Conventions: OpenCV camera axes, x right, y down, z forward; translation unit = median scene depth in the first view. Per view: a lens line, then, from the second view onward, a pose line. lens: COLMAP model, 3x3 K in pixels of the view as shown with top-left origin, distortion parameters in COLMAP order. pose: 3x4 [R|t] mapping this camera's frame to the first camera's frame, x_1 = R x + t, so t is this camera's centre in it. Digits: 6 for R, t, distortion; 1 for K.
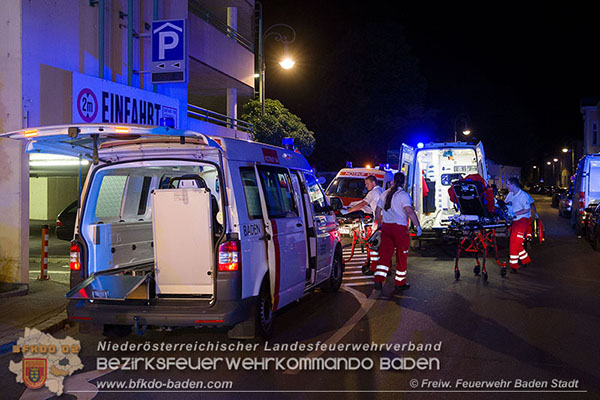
lens RADIAL K [[671.2, 0, 300.0], [0, 671.2, 200.0], [0, 0, 1]] dist [-0.007343, -0.006069]
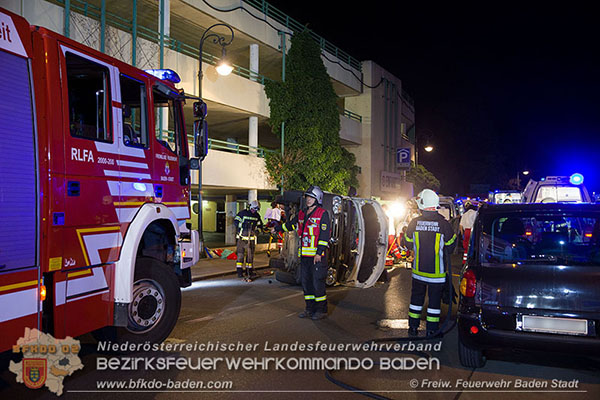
lens RADIAL K [[628.3, 0, 300.0], [0, 628.3, 200.0], [0, 0, 1]] dist [0.045395, 0.002816]
pose [[0.993158, 0.002792, -0.116742, -0.314995], [-0.006563, 0.999469, -0.031925, 0.033176], [0.116591, 0.032473, 0.992649, -1.631840]]
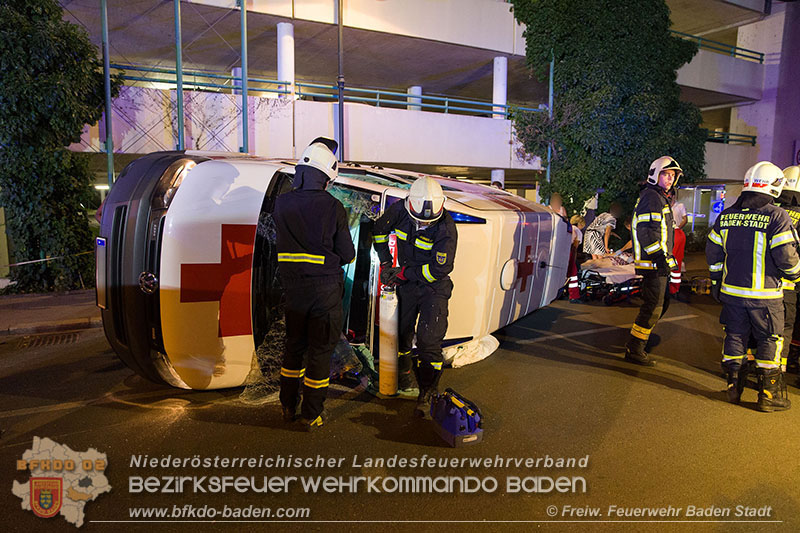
lens RADIAL K [[565.3, 0, 404.7], [0, 565.3, 278.8], [0, 0, 1]] dist [-0.116496, 0.097966]
pose [[0.734447, 0.100964, -0.671114, -0.058678], [-0.018597, 0.991495, 0.128811, 0.019252], [0.678412, -0.082124, 0.730078, -0.806248]]
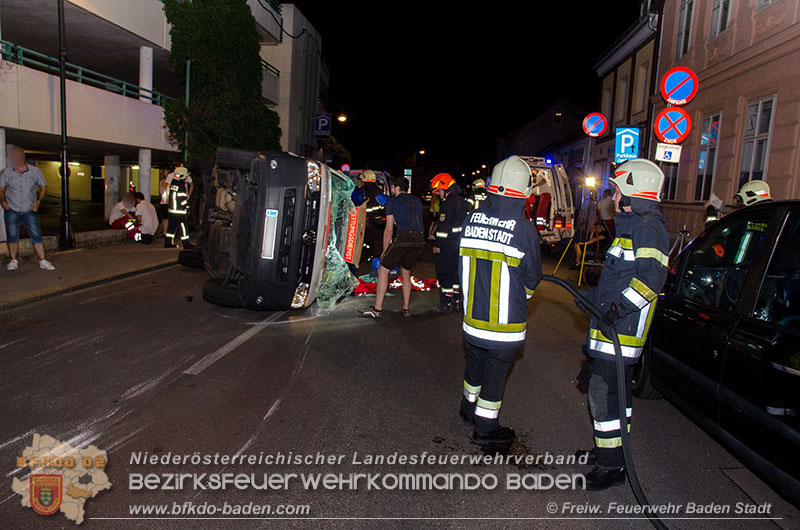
lens RADIAL K [[595.2, 0, 400.0], [0, 595.2, 265.0], [0, 0, 1]] dist [-0.119122, 0.109987]
pose [[0.971160, 0.022610, 0.237355, -0.420826], [-0.050503, 0.992413, 0.112100, 0.024832], [-0.233020, -0.120854, 0.964933, -1.207932]]
